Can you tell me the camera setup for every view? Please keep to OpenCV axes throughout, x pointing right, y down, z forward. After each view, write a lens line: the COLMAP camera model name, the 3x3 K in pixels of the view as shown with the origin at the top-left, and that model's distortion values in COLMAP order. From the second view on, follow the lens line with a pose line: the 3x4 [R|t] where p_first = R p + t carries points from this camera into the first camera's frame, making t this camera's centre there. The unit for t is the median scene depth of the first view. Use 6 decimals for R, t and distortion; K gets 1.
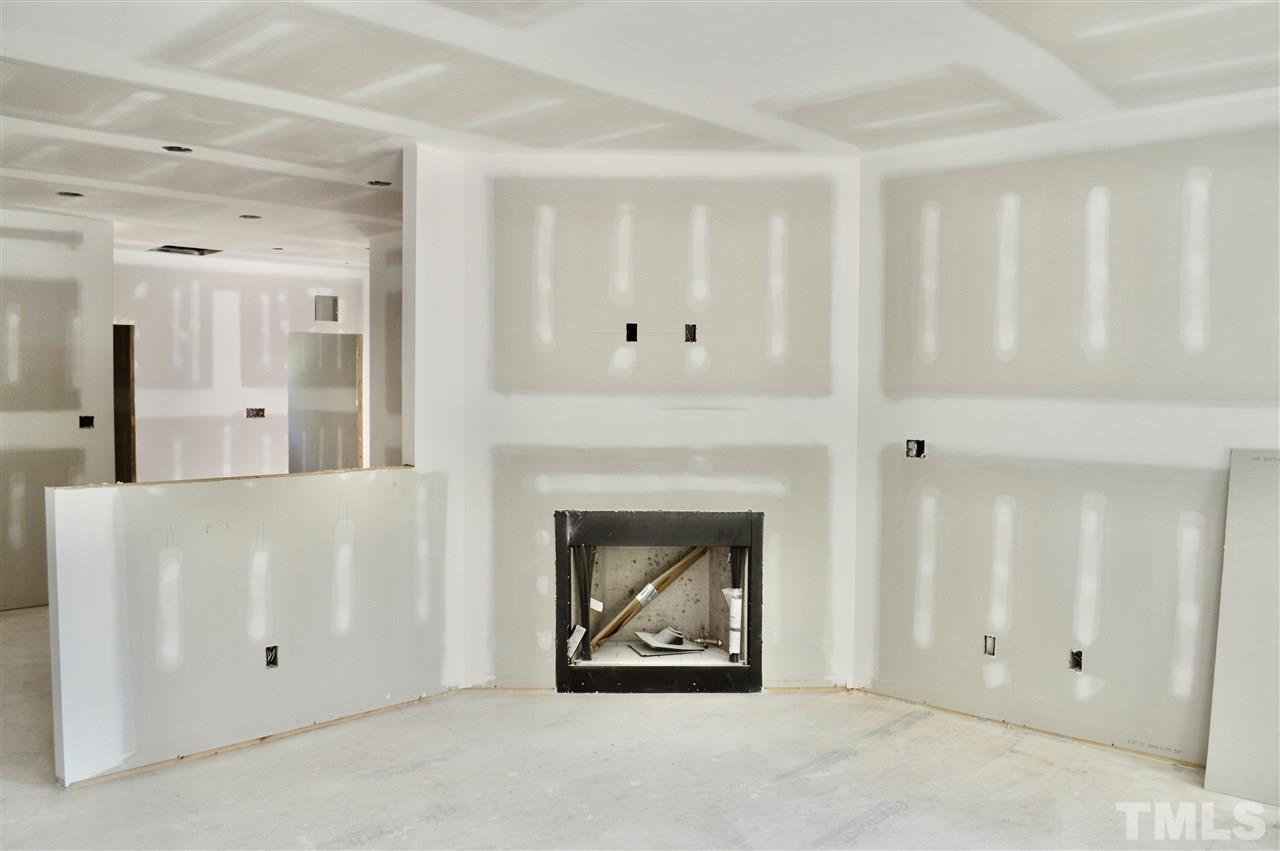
lens RADIAL K [[1019.7, 0, 640.0], [0, 1019.7, 425.5], [0, 0, 1]] dist [-0.084507, 0.013762]
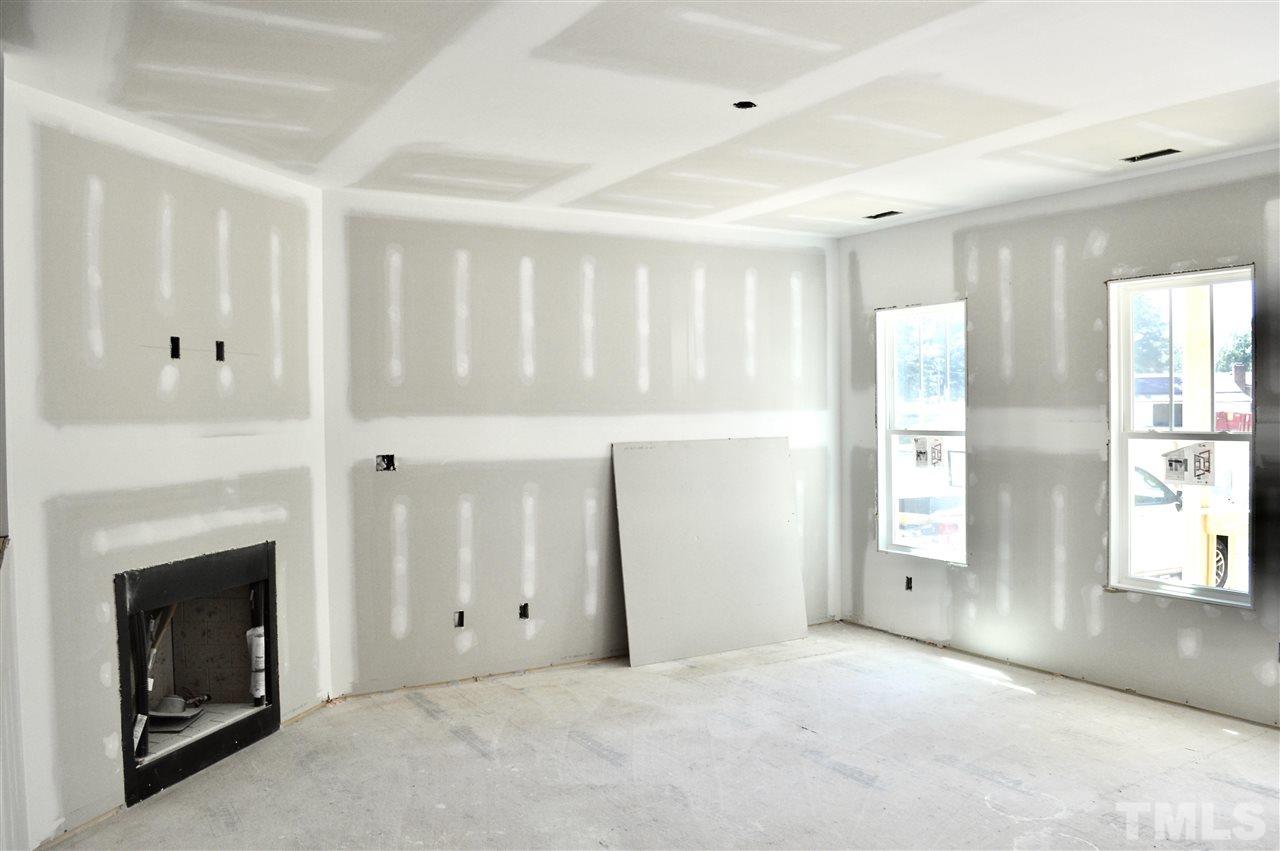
lens RADIAL K [[1019.7, 0, 640.0], [0, 1019.7, 425.5], [0, 0, 1]] dist [-0.084507, 0.013762]
pose [[0.272332, -0.028795, 0.961773, -0.695537], [0.048905, 0.998674, 0.016052, -0.021442], [-0.960960, 0.042664, 0.273379, 0.406495]]
